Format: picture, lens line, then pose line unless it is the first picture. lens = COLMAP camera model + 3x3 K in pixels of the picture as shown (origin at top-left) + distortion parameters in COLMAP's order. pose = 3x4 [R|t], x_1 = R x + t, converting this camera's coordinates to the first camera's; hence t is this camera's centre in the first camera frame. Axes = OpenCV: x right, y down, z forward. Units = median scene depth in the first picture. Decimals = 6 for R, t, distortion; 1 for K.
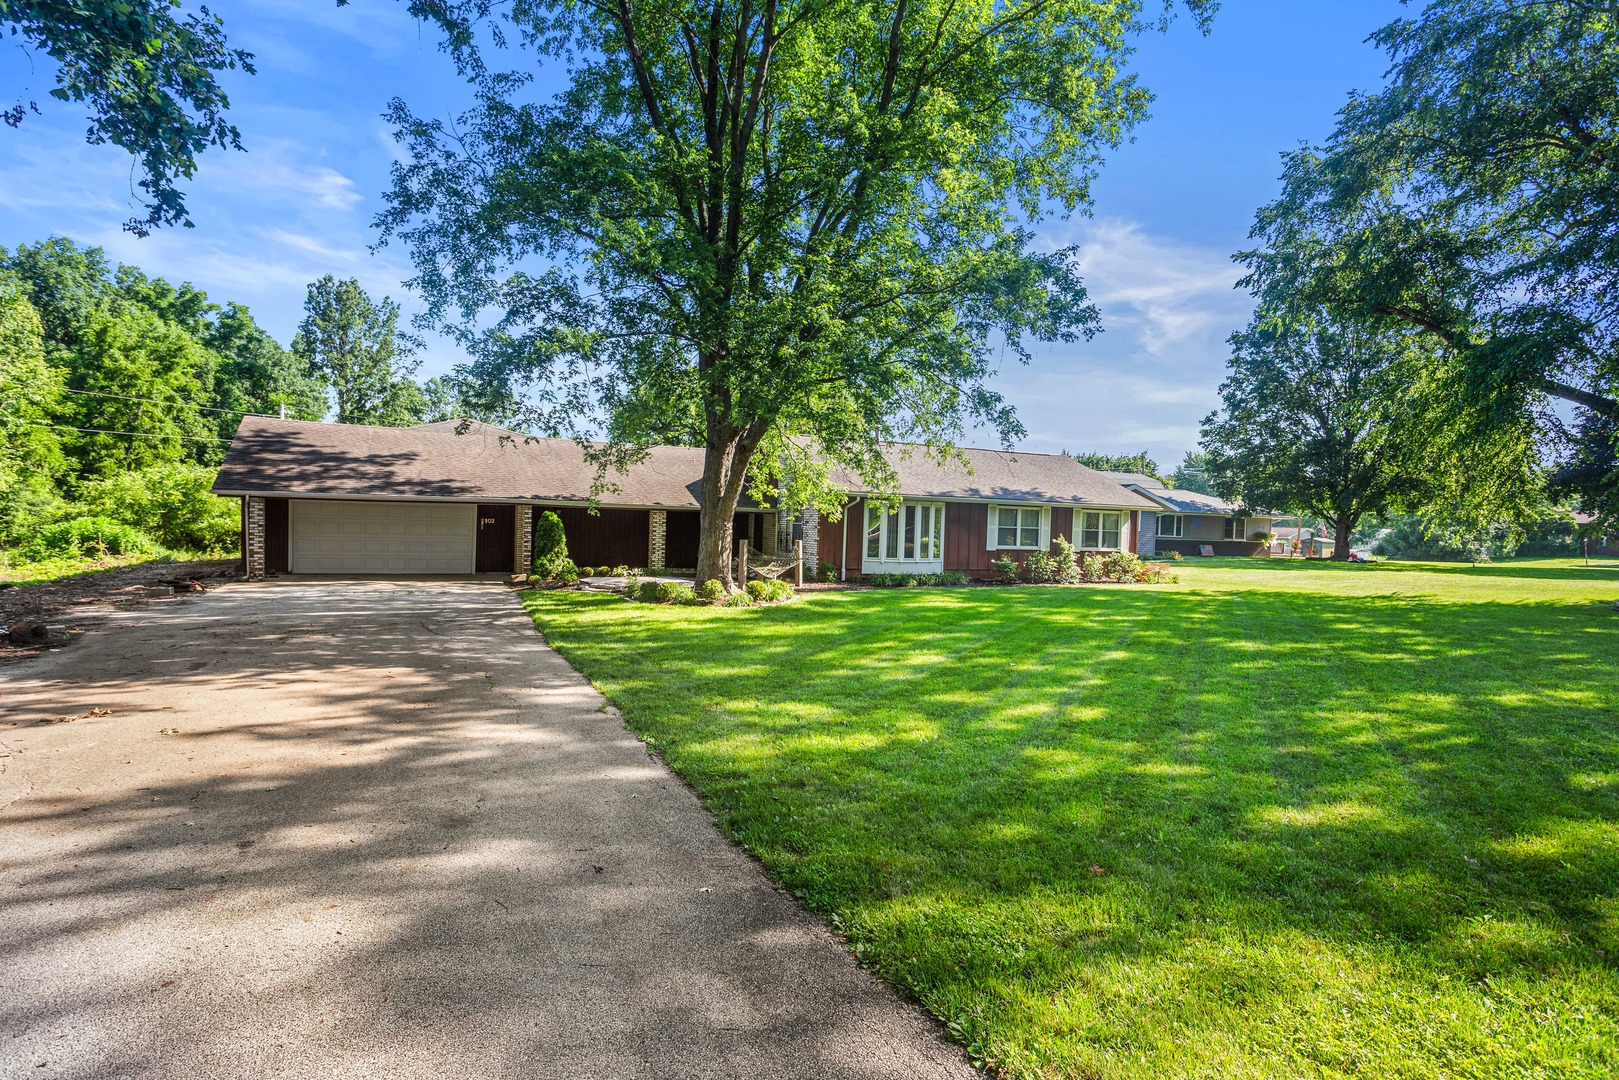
lens RADIAL K [[888.0, 0, 809.5], [0, 888.0, 540.0], [0, 0, 1]] dist [0.000400, -0.000098]
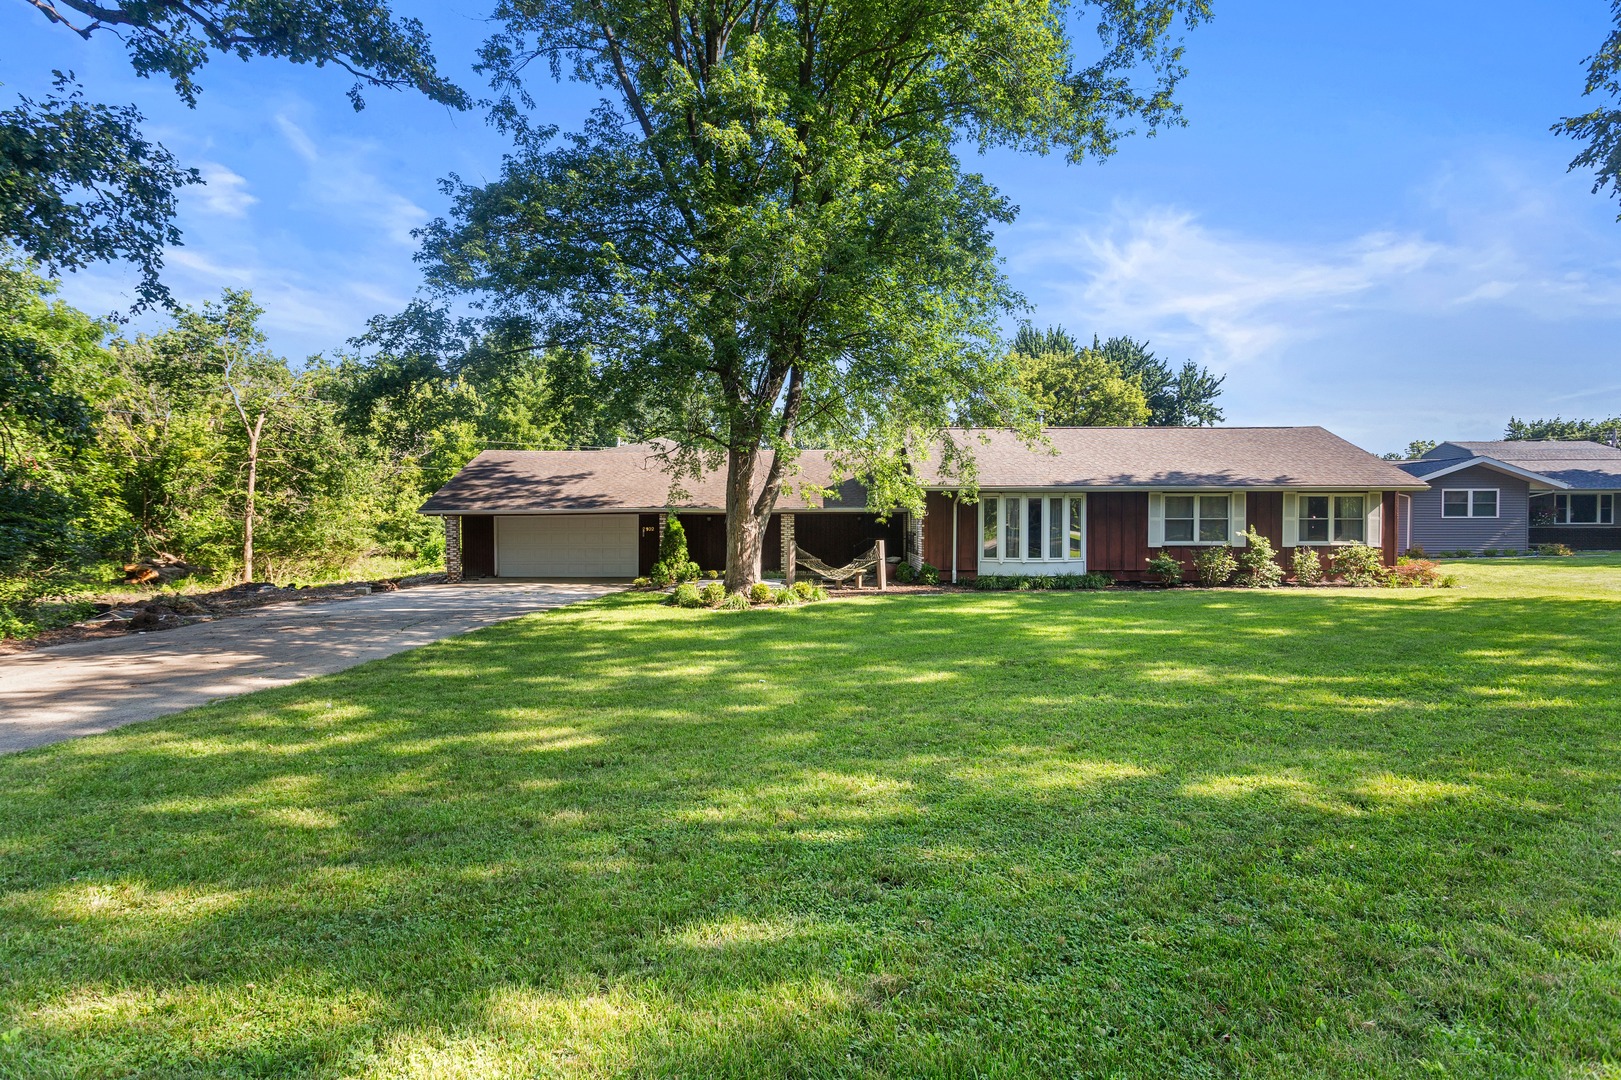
lens RADIAL K [[852.0, 0, 807.2], [0, 852.0, 533.8], [0, 0, 1]] dist [0.003563, 0.000514]
pose [[0.883880, -0.026063, -0.466988, 0.334254], [0.020203, 0.999642, -0.017552, 0.007492], [0.467278, 0.006079, 0.884090, 0.151617]]
